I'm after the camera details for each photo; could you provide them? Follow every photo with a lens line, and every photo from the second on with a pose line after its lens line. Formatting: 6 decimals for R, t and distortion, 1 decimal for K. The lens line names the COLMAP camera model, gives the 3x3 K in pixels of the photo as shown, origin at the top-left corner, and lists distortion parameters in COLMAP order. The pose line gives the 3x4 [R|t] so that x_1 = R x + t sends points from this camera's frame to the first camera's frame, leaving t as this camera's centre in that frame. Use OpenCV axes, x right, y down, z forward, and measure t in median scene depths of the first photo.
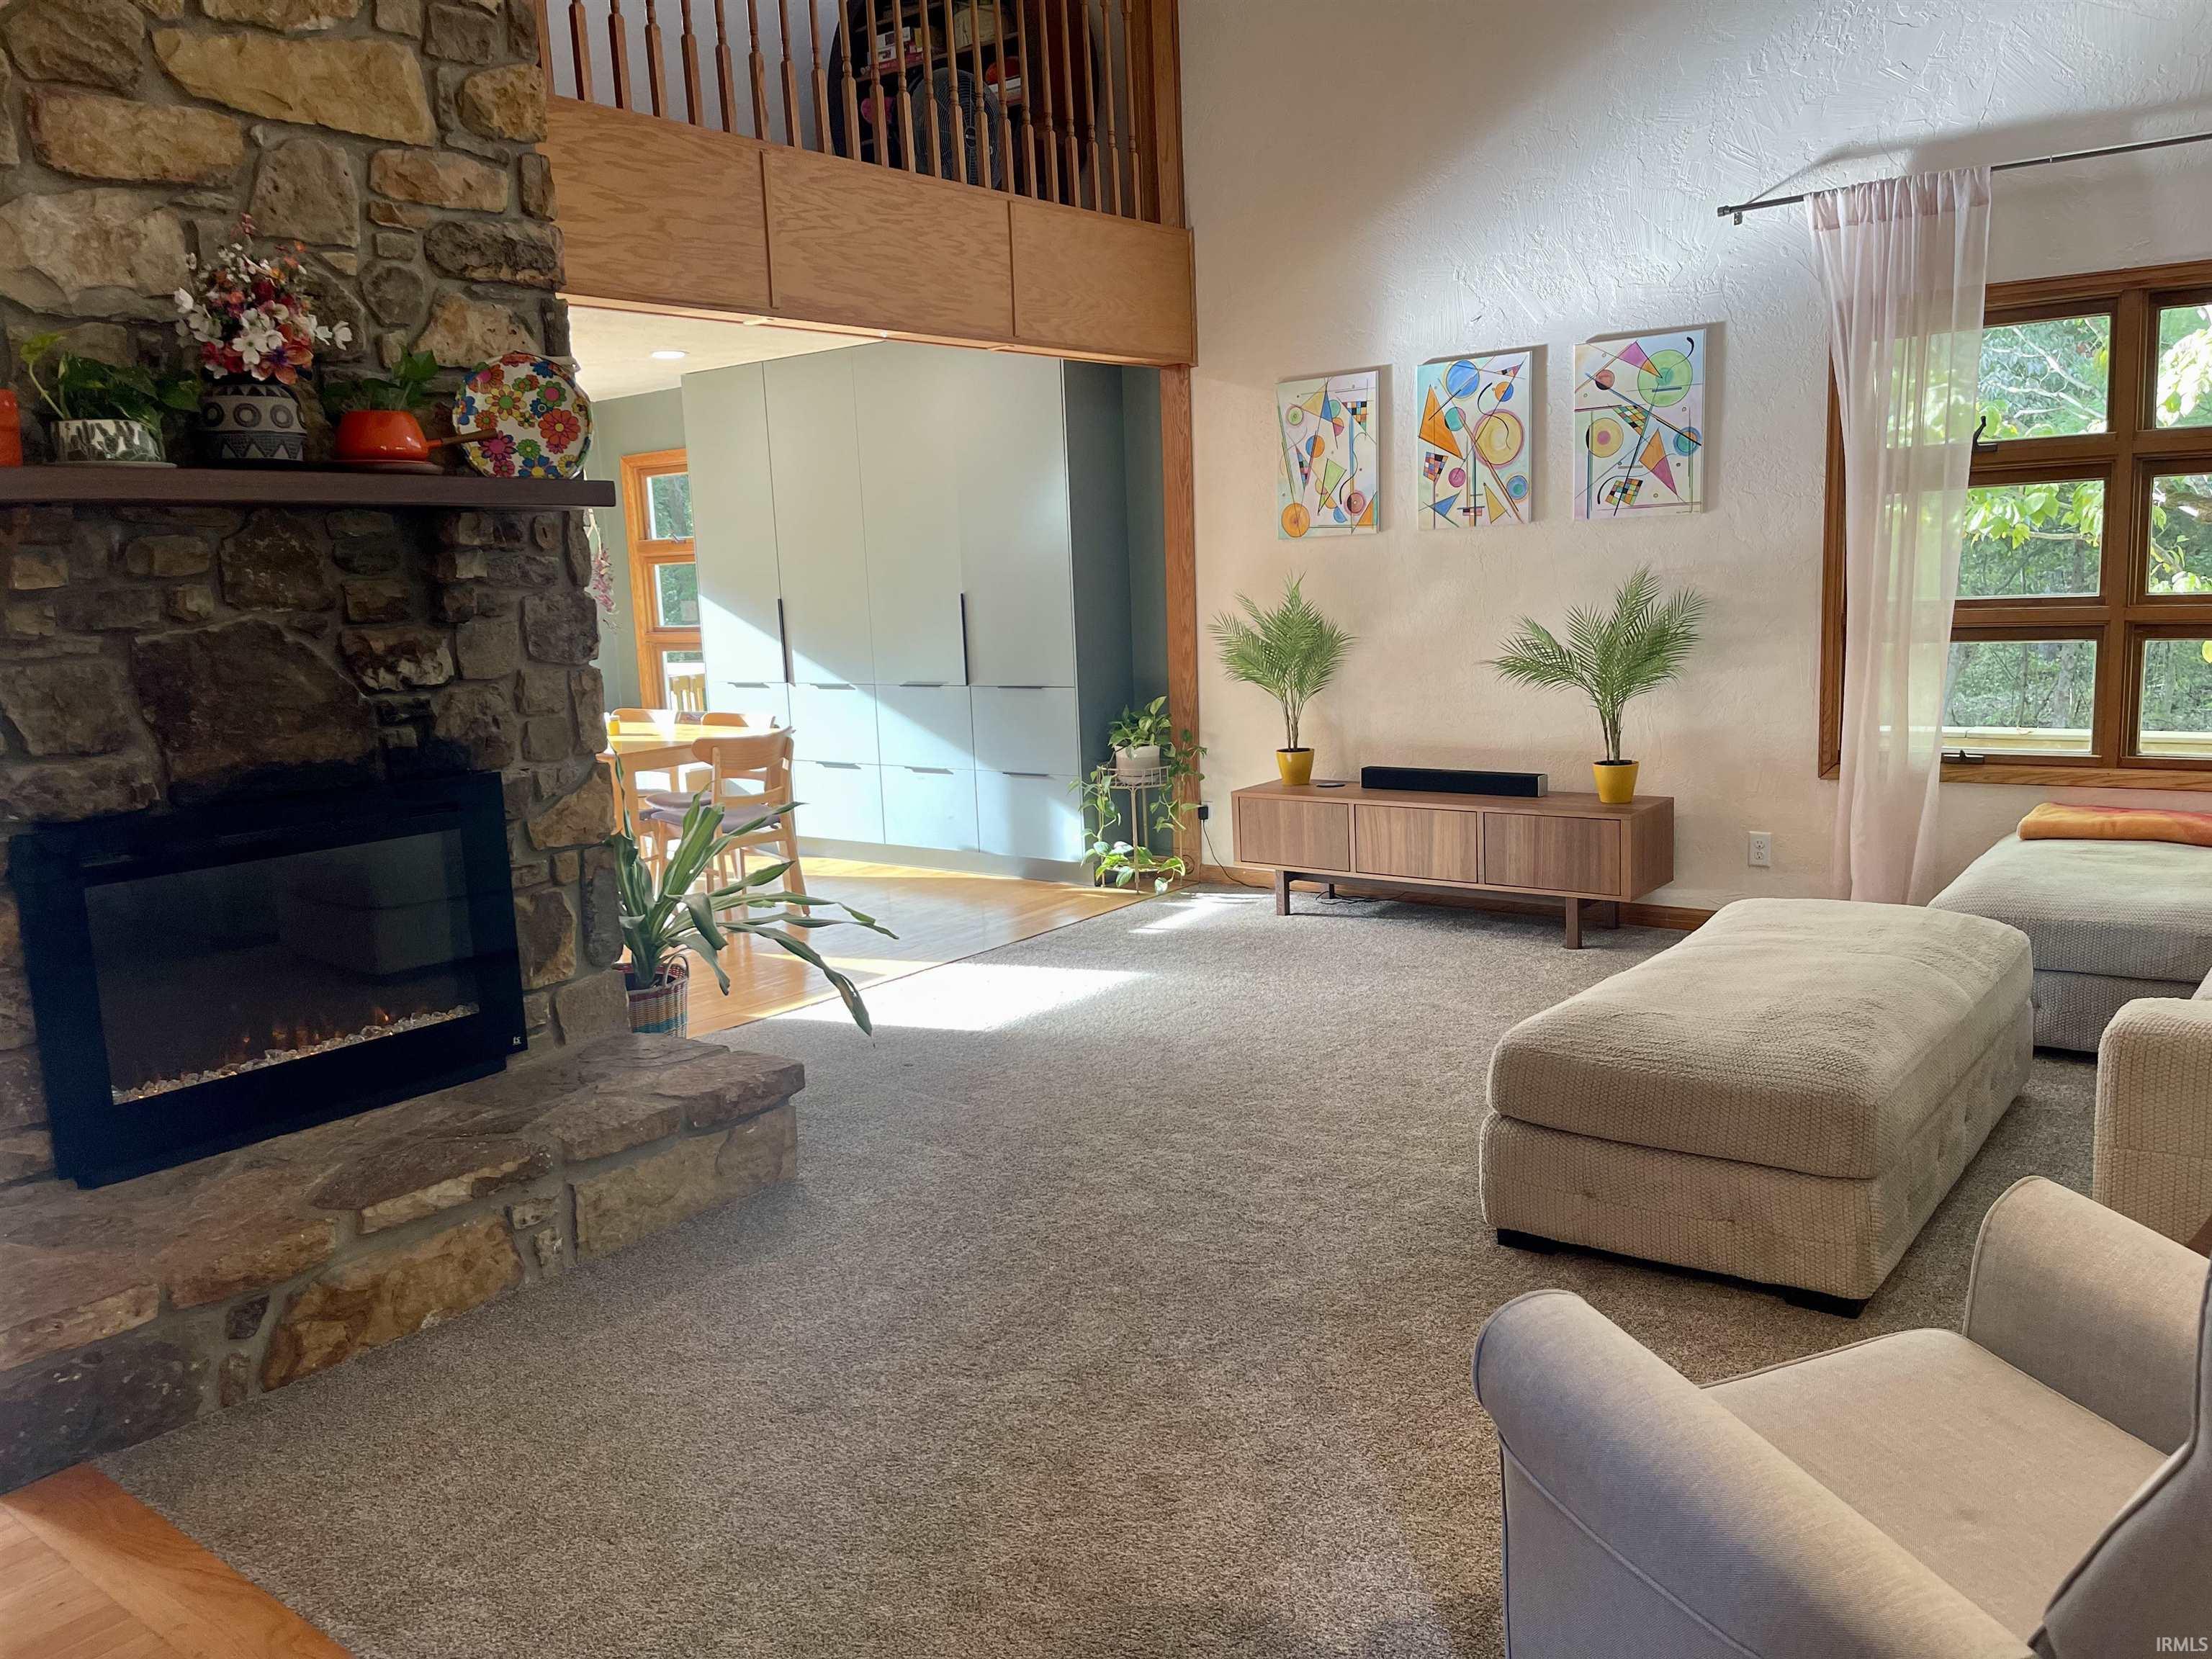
lens RADIAL K [[1671.5, 0, 1113.7], [0, 1671.5, 830.5], [0, 0, 1]] dist [0.063990, -0.081878]
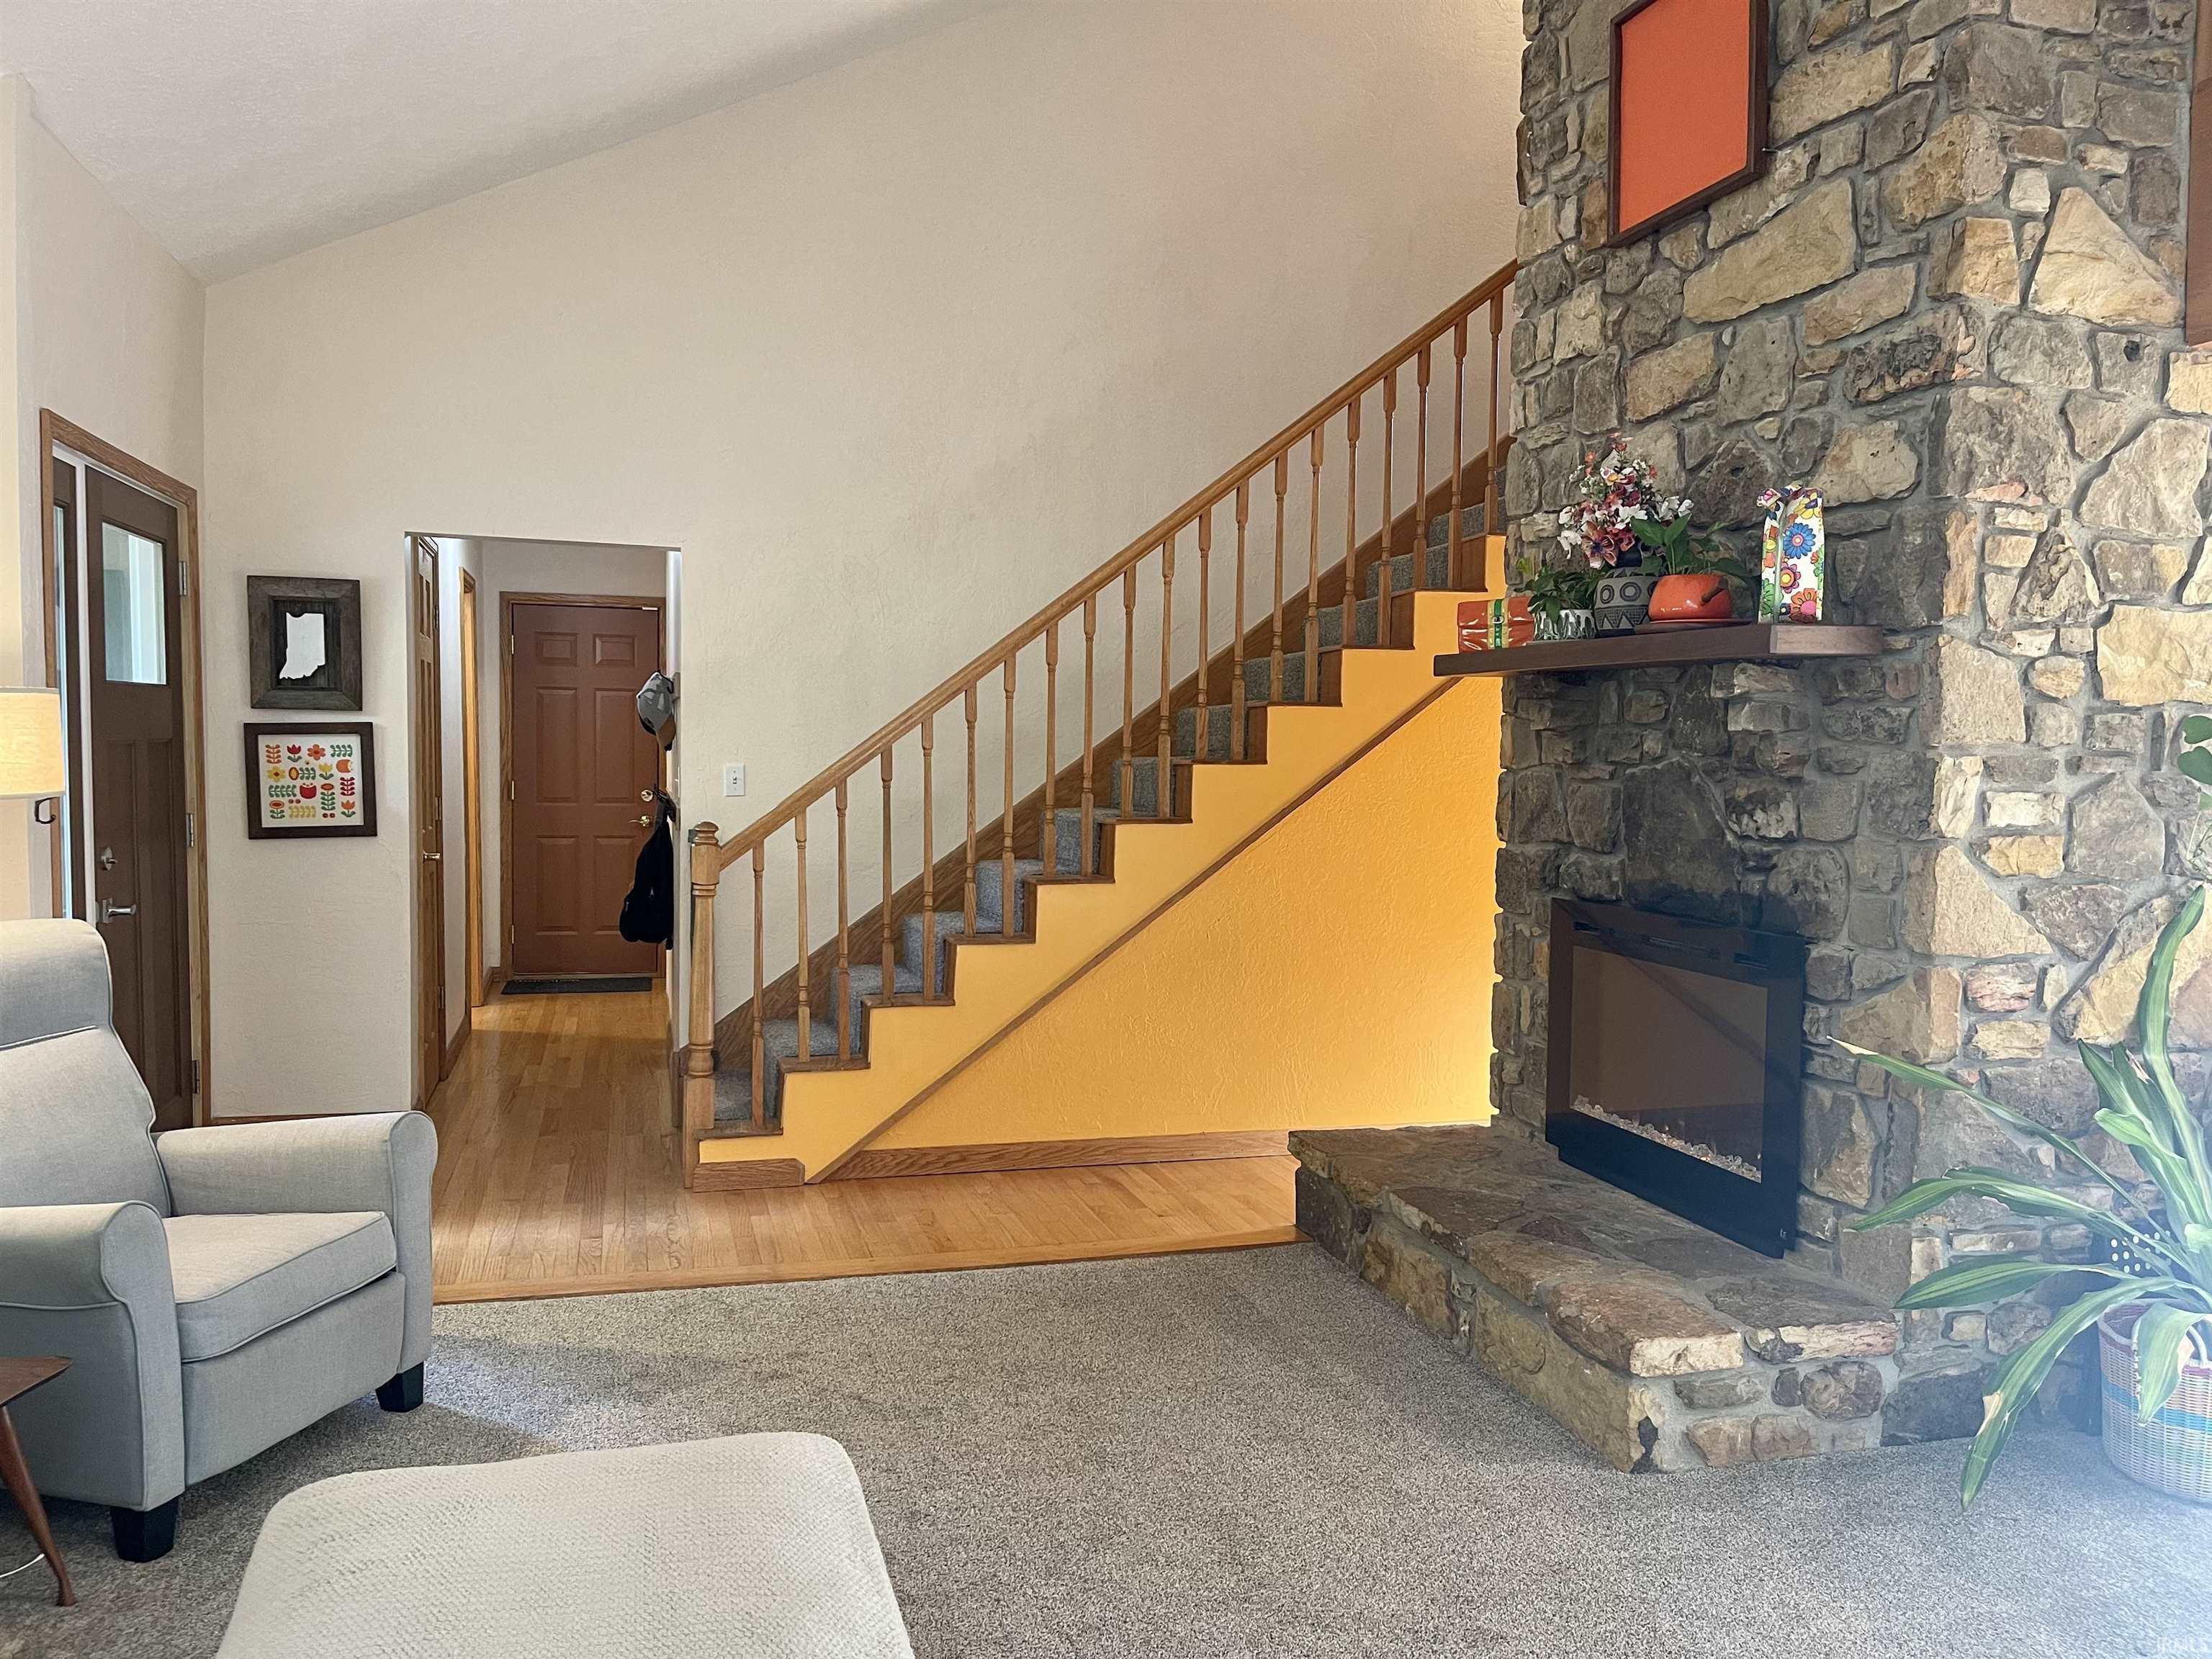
lens RADIAL K [[1671.5, 0, 1110.6], [0, 1671.5, 836.1], [0, 0, 1]] dist [0.063990, -0.081878]
pose [[-0.591427, 0.080506, -0.802330, 0.616600], [-0.111628, 0.977249, 0.180342, -0.224847], [0.798595, 0.196222, -0.568985, 1.274279]]
